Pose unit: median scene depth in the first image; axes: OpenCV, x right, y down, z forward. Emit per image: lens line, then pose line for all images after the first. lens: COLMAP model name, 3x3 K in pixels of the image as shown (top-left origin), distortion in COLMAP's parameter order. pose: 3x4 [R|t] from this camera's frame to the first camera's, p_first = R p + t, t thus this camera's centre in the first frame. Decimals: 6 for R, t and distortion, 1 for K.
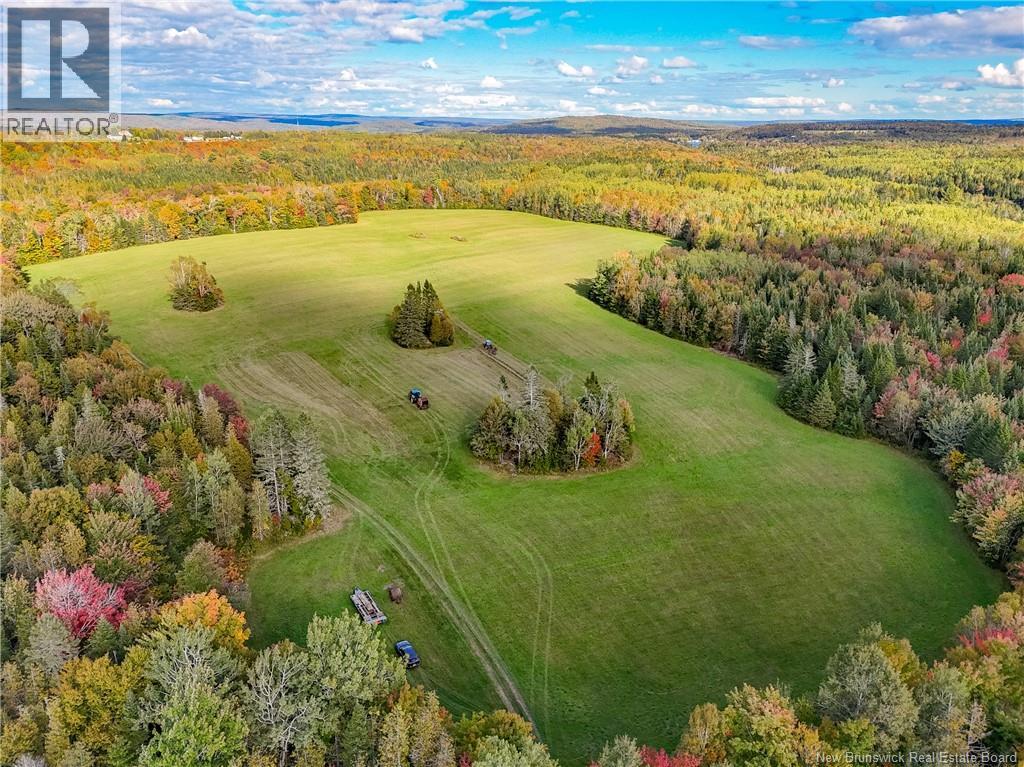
lens RADIAL K [[748.5, 0, 512.9], [0, 748.5, 383.4], [0, 0, 1]] dist [0.087982, -0.077144]
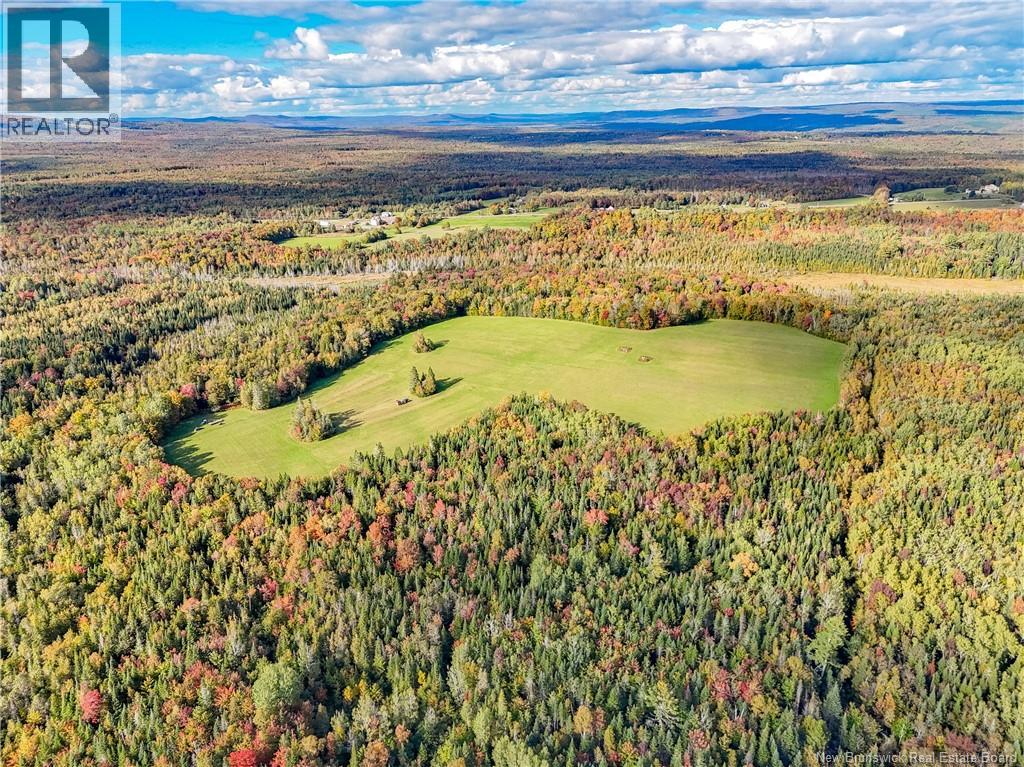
lens RADIAL K [[748.5, 0, 515.7], [0, 748.5, 385.7], [0, 0, 1]] dist [0.087982, -0.077144]
pose [[0.268325, 0.316563, -0.909829, 2.712557], [-0.297250, 0.925585, 0.234381, -0.935901], [0.916321, 0.207556, 0.342456, 0.687232]]
